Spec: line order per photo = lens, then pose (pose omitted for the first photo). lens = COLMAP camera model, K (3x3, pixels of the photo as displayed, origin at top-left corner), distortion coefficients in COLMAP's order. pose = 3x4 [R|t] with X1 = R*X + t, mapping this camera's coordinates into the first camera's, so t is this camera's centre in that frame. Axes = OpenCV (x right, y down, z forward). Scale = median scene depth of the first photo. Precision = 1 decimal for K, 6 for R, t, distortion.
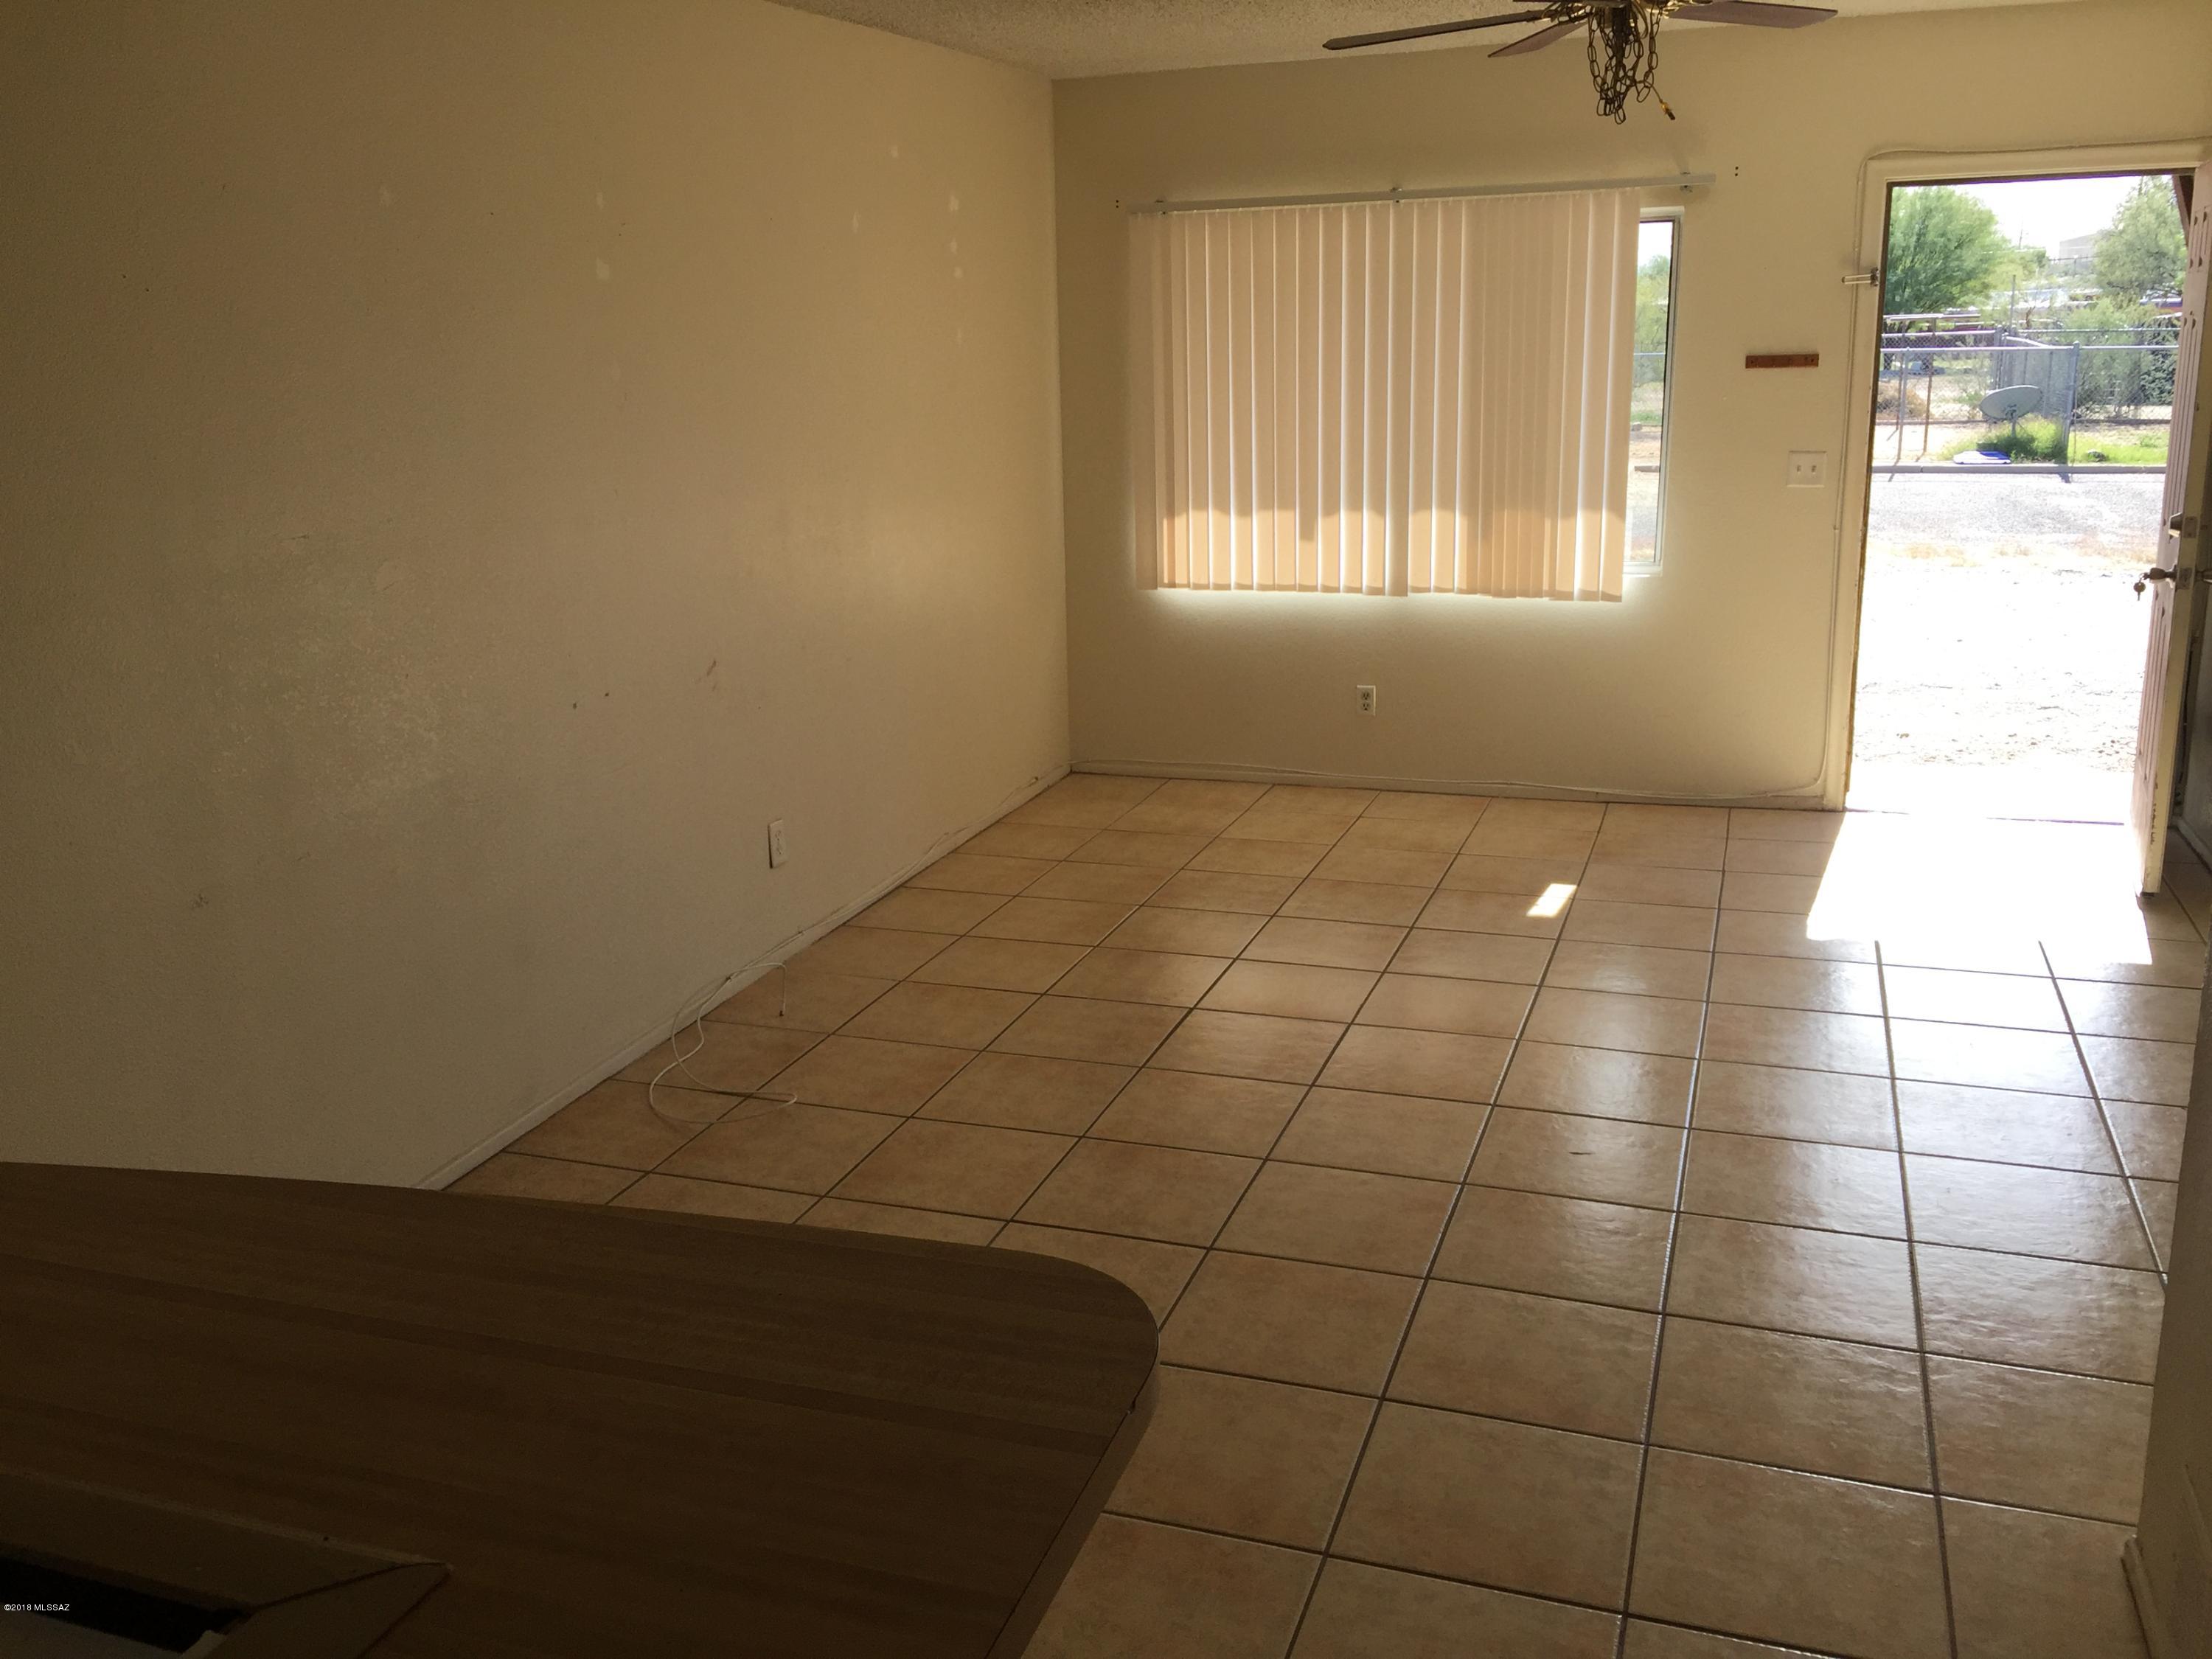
lens RADIAL K [[1897.0, 0, 1099.8], [0, 1897.0, 829.0], [0, 0, 1]] dist [0.087280, -0.129708]
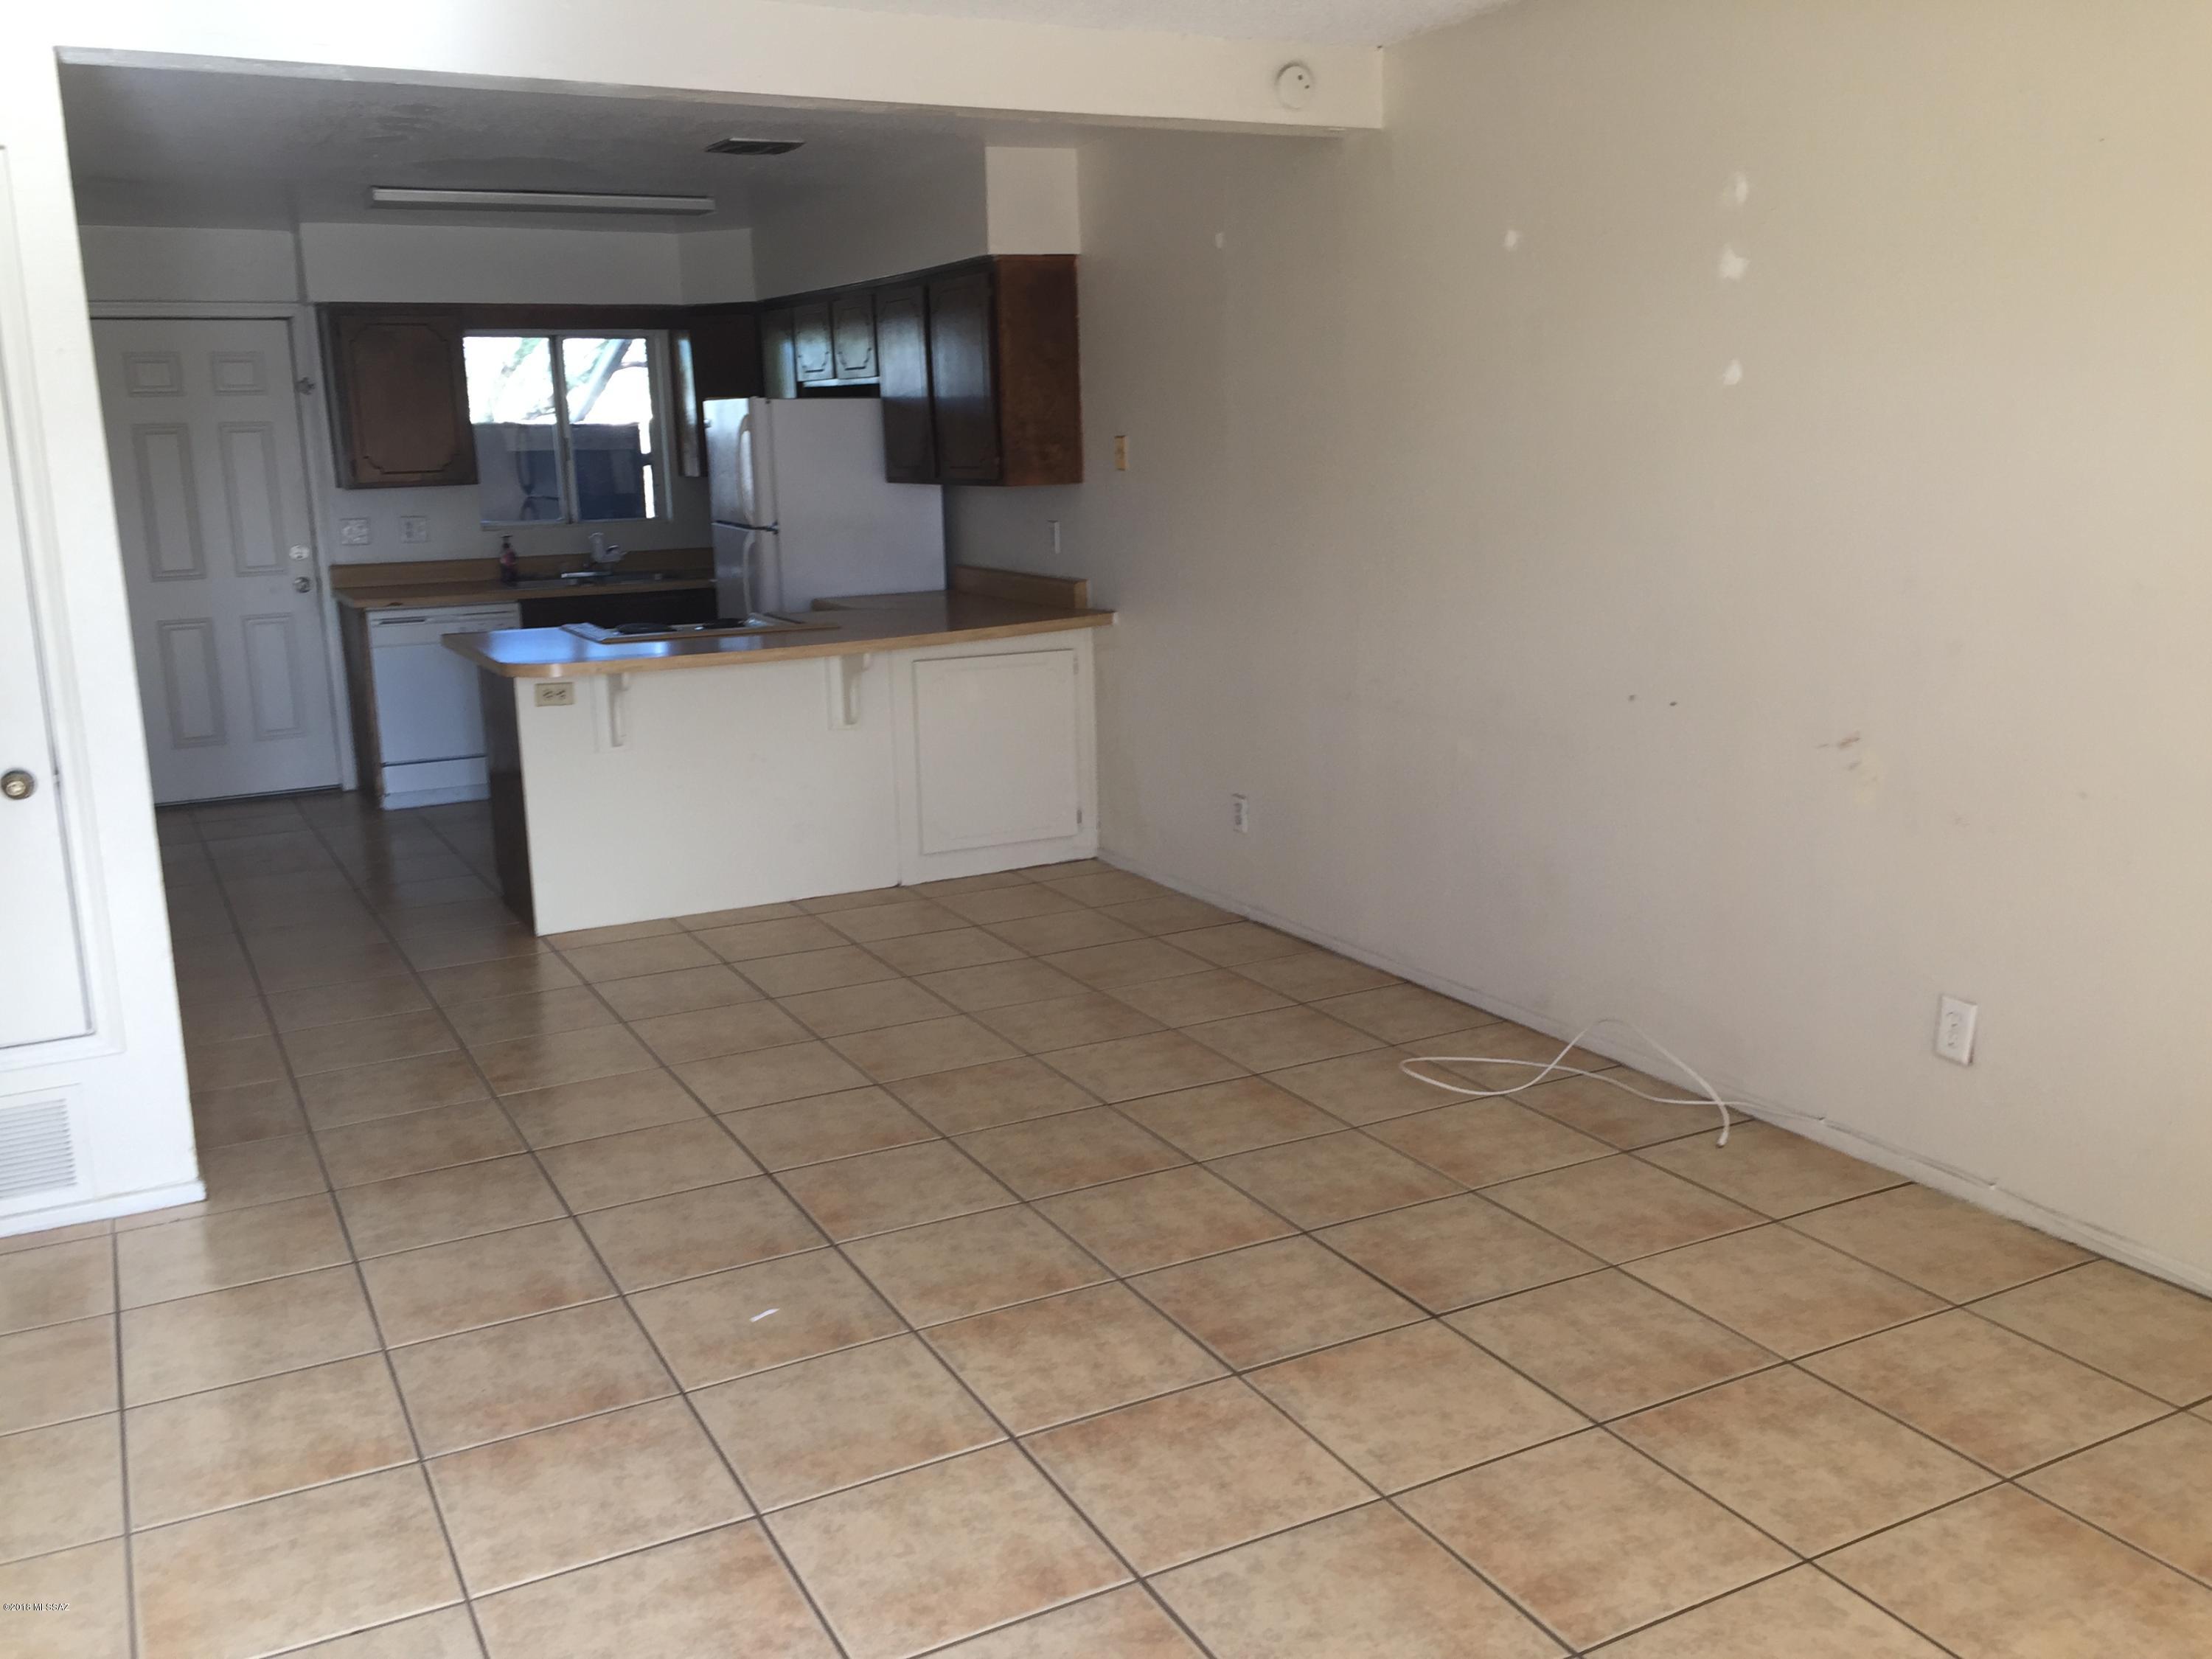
lens RADIAL K [[1900.0, 0, 1070.8], [0, 1900.0, 820.3], [0, 0, 1]] dist [0.103988, 0.004880]
pose [[-0.677636, 0.198970, -0.707969, 0.653531], [-0.146313, 0.906979, 0.394945, -0.356058], [0.720696, 0.371214, -0.585490, 1.359709]]
